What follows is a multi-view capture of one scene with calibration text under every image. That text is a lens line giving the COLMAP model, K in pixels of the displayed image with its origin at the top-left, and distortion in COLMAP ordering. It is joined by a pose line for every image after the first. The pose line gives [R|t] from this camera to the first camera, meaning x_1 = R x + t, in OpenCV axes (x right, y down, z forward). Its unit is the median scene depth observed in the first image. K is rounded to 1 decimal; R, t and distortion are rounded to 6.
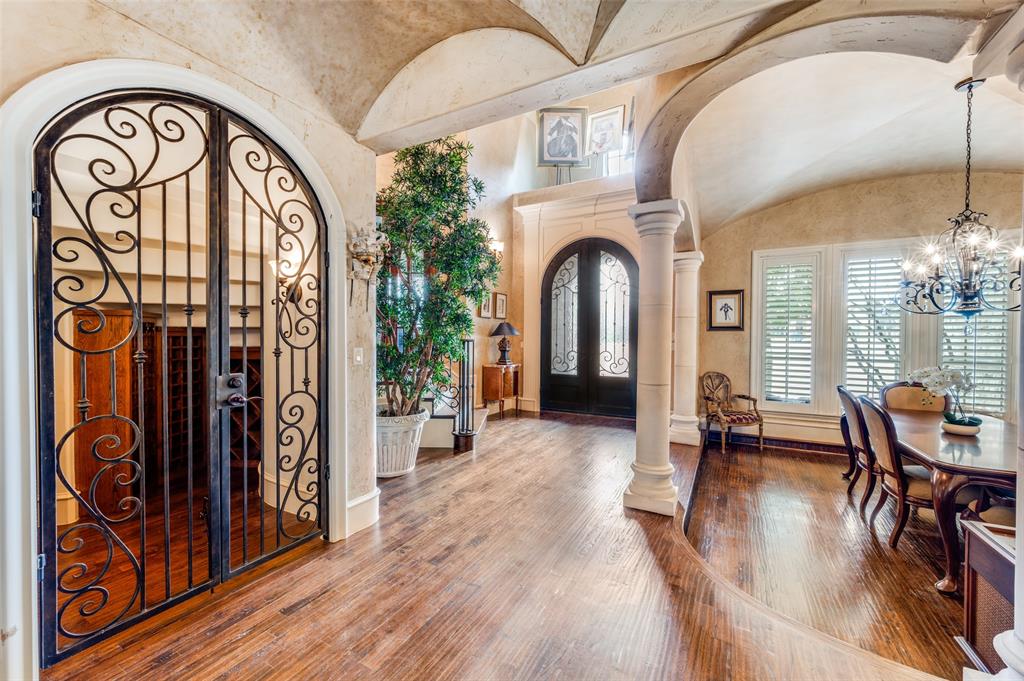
lens RADIAL K [[410.1, 0, 510.6], [0, 410.1, 343.7], [0, 0, 1]] dist [-0.000862, -0.000096]
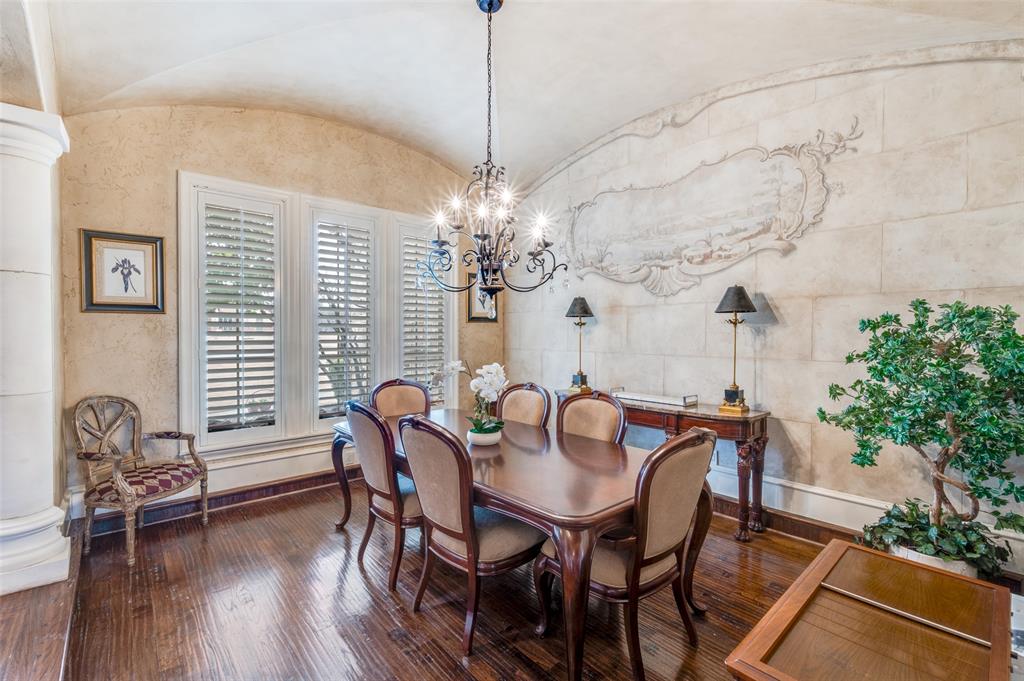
lens RADIAL K [[455.8, 0, 511.1], [0, 455.8, 340.2], [0, 0, 1]] dist [-0.000193, 0.000146]
pose [[0.355548, -0.015945, 0.934522, 0.168098], [0.018482, 0.999779, 0.010027, 0.006906], [-0.934475, 0.013707, 0.355764, 0.359772]]
